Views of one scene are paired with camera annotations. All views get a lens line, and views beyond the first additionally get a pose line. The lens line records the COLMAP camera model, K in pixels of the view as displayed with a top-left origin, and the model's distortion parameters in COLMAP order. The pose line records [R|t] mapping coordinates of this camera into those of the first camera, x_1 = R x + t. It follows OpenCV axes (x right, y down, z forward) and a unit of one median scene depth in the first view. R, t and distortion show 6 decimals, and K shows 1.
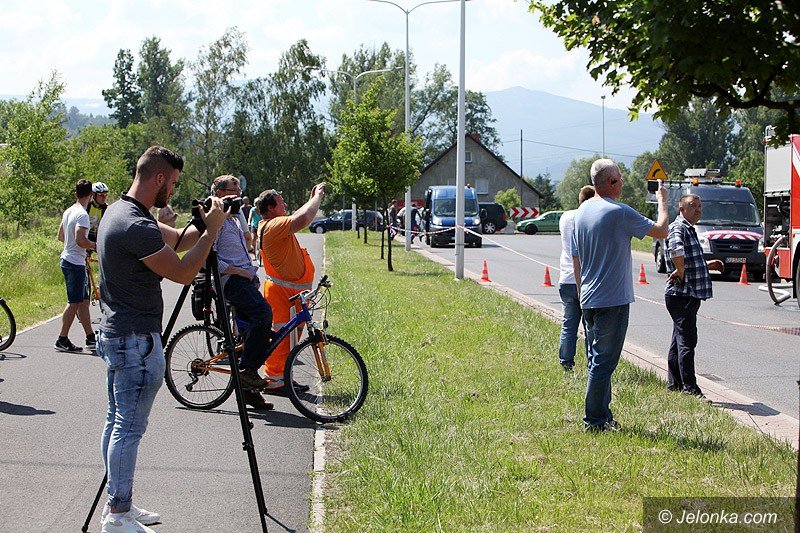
lens RADIAL K [[3404.3, 0, 400.0], [0, 3404.3, 266.5], [0, 0, 1]] dist [-0.882999, 4.081139]
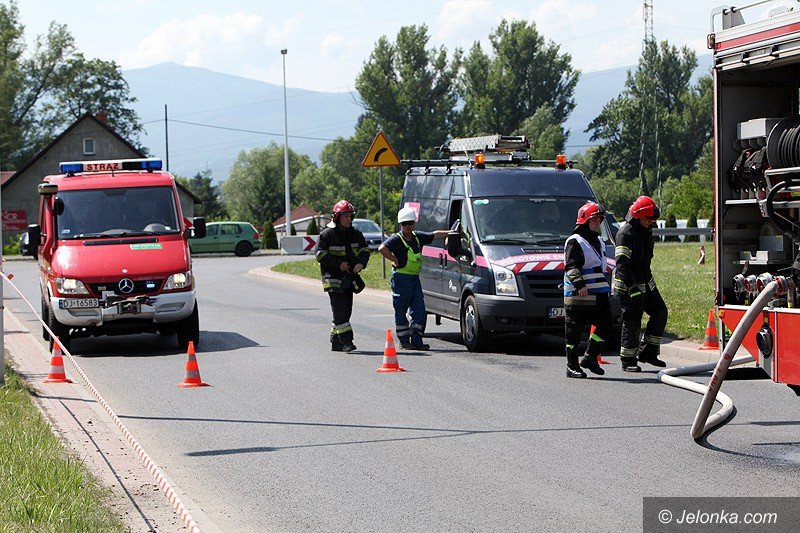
lens RADIAL K [[2415.3, 0, 400.0], [0, 2415.3, 266.5], [0, 0, 1]] dist [-0.540032, 0.869985]
pose [[0.992990, -0.028195, 0.114785, 0.024835], [0.027622, 0.999597, 0.006578, -0.008884], [-0.114924, -0.003361, 0.993369, 0.484257]]
